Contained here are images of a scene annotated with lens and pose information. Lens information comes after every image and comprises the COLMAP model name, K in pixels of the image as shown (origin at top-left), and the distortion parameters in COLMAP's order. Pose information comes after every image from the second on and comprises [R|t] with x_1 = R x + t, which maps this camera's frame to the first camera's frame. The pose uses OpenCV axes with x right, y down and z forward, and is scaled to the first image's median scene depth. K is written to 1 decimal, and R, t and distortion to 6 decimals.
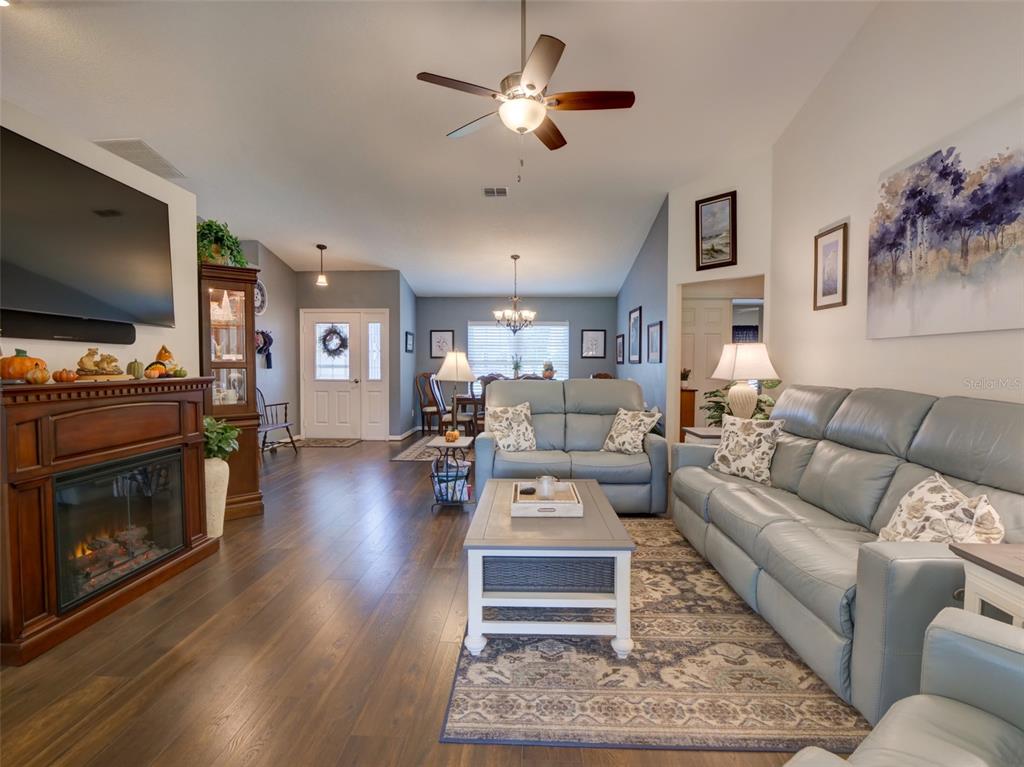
lens RADIAL K [[503.1, 0, 512.2], [0, 503.1, 378.3], [0, 0, 1]] dist [-0.004744, -0.000976]
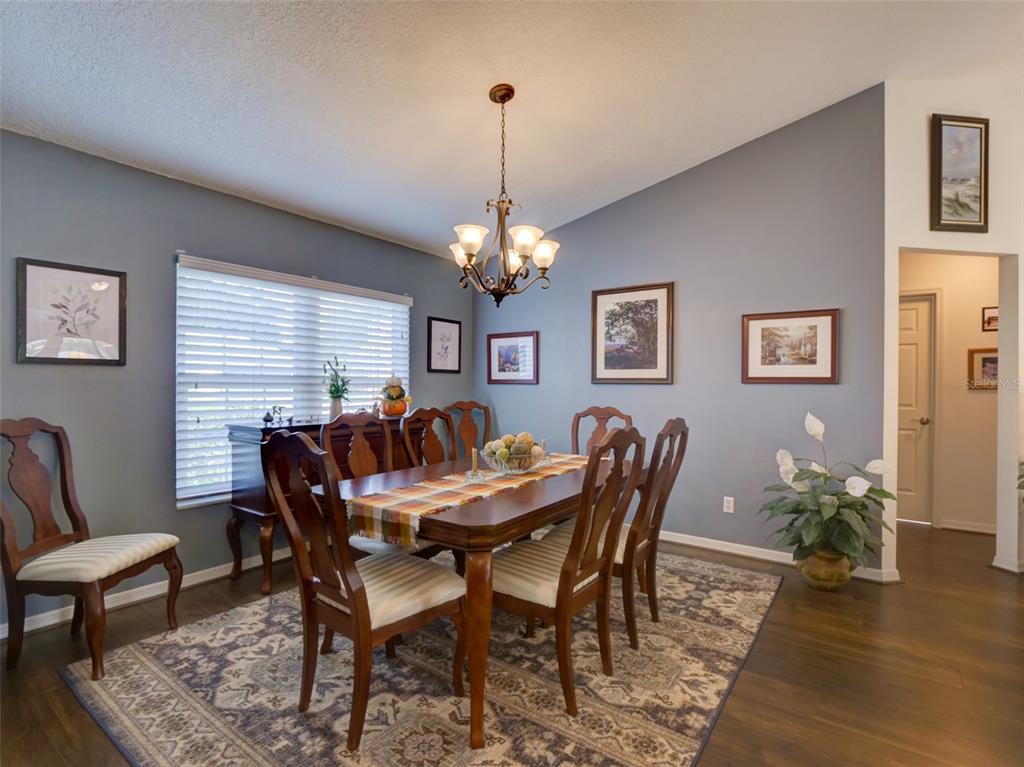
lens RADIAL K [[501.0, 0, 510.8], [0, 501.0, 382.2], [0, 0, 1]] dist [-0.009056, -0.001335]
pose [[0.558205, 0.001940, 0.829701, -0.645235], [0.019965, 0.999676, -0.015769, -0.056236], [-0.829463, 0.025367, 0.557986, 1.765091]]
